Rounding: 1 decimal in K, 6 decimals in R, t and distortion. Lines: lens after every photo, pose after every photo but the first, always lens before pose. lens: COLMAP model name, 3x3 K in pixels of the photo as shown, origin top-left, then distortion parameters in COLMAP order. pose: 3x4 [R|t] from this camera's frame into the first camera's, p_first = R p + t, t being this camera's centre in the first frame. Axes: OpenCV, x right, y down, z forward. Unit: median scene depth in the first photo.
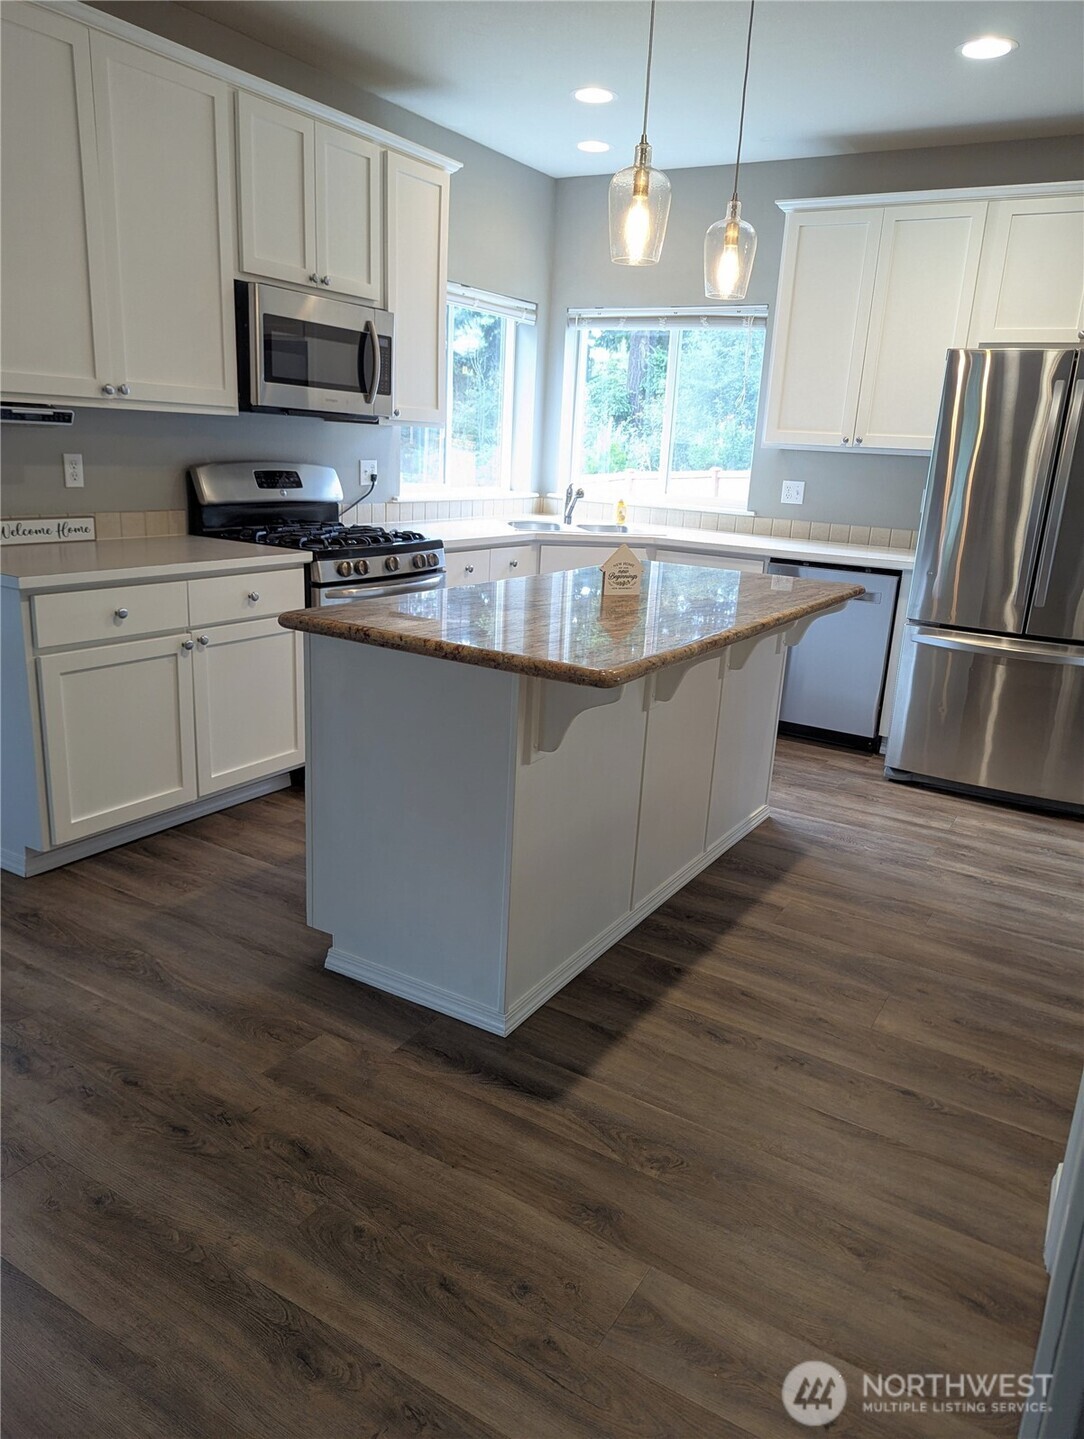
lens RADIAL K [[1044.1, 0, 542.0], [0, 1044.1, 719.5], [0, 0, 1]] dist [0.034180, 0.000118]
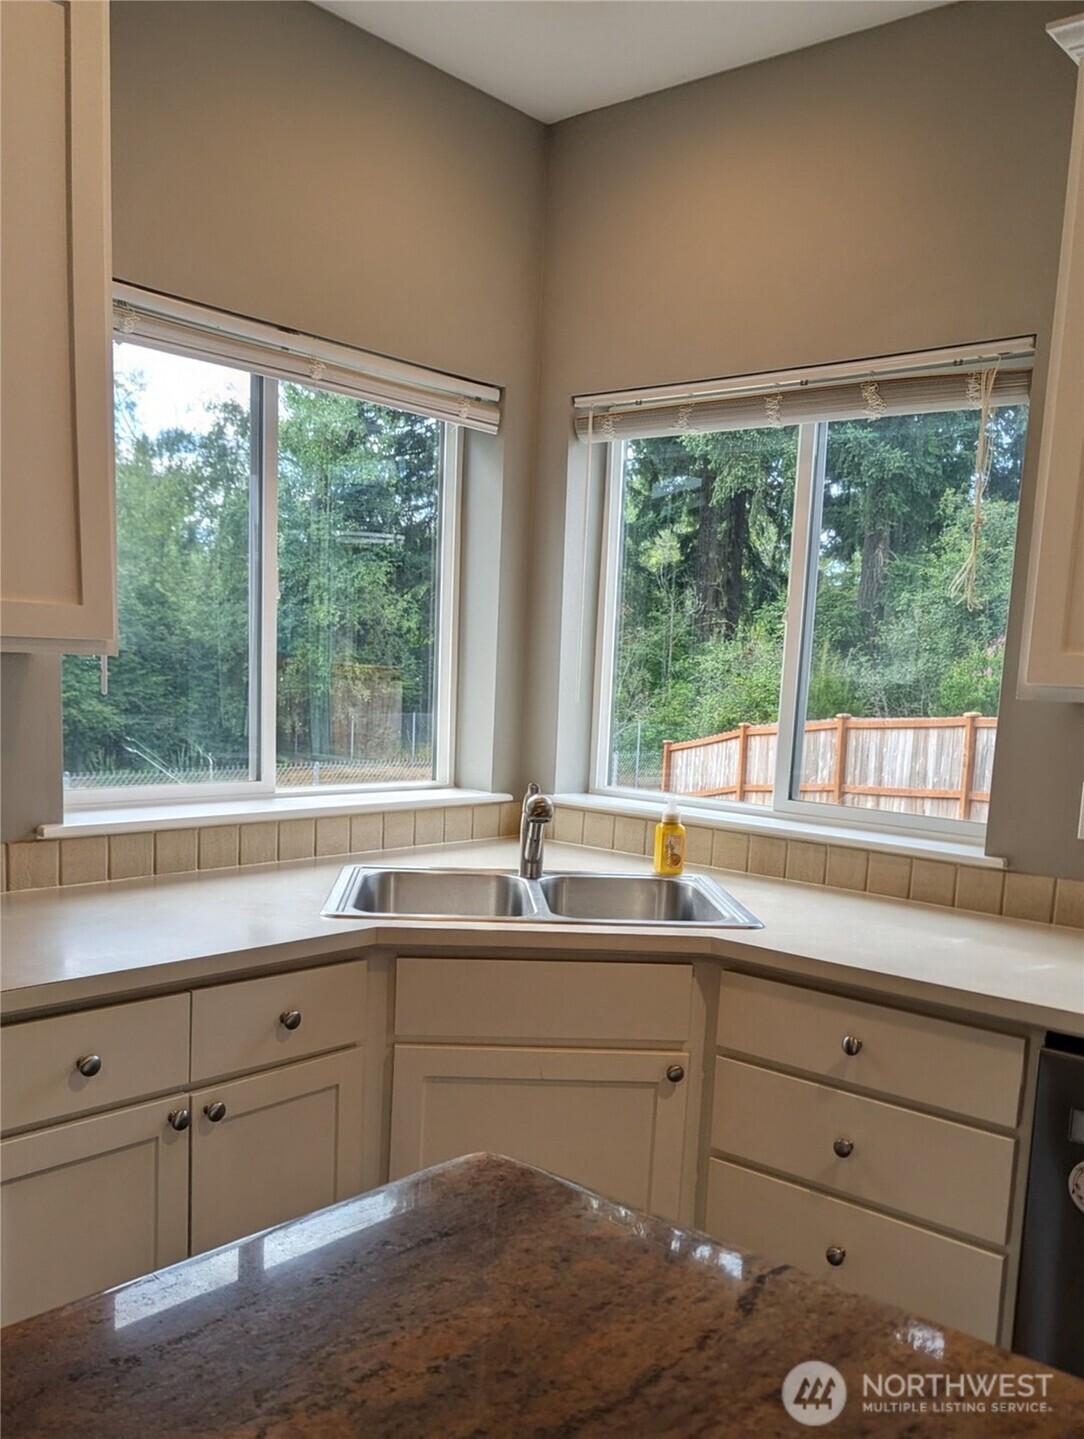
lens RADIAL K [[1279.3, 0, 548.0], [0, 1279.3, 853.6], [0, 0, 1]] dist [0.063430, 0.001779]
pose [[0.986001, 0.015303, -0.166038, 0.159155], [-0.035332, 0.992343, -0.118351, -0.188803], [0.162956, 0.122560, 0.978992, 0.694364]]
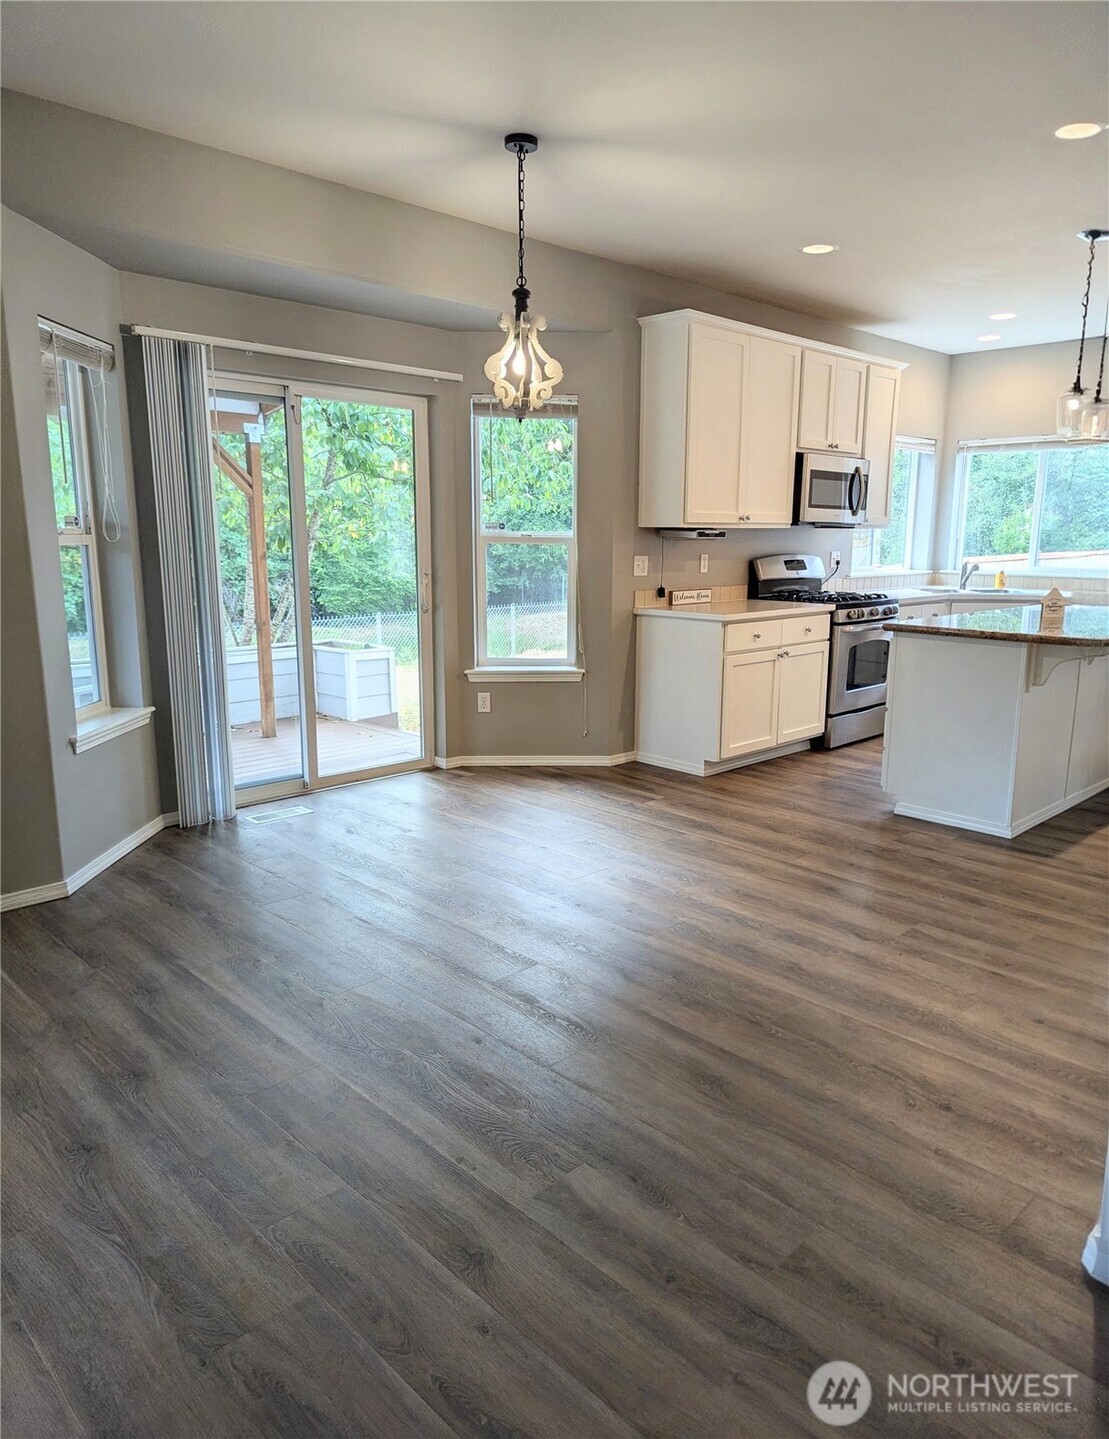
lens RADIAL K [[989.5, 0, 557.2], [0, 989.5, 732.0], [0, 0, 1]] dist [0.026568, 0.000843]
pose [[0.966812, 0.000751, -0.255486, -0.226319], [-0.018996, 0.997439, -0.068954, 0.152025], [0.254780, 0.071519, 0.964351, -0.595900]]
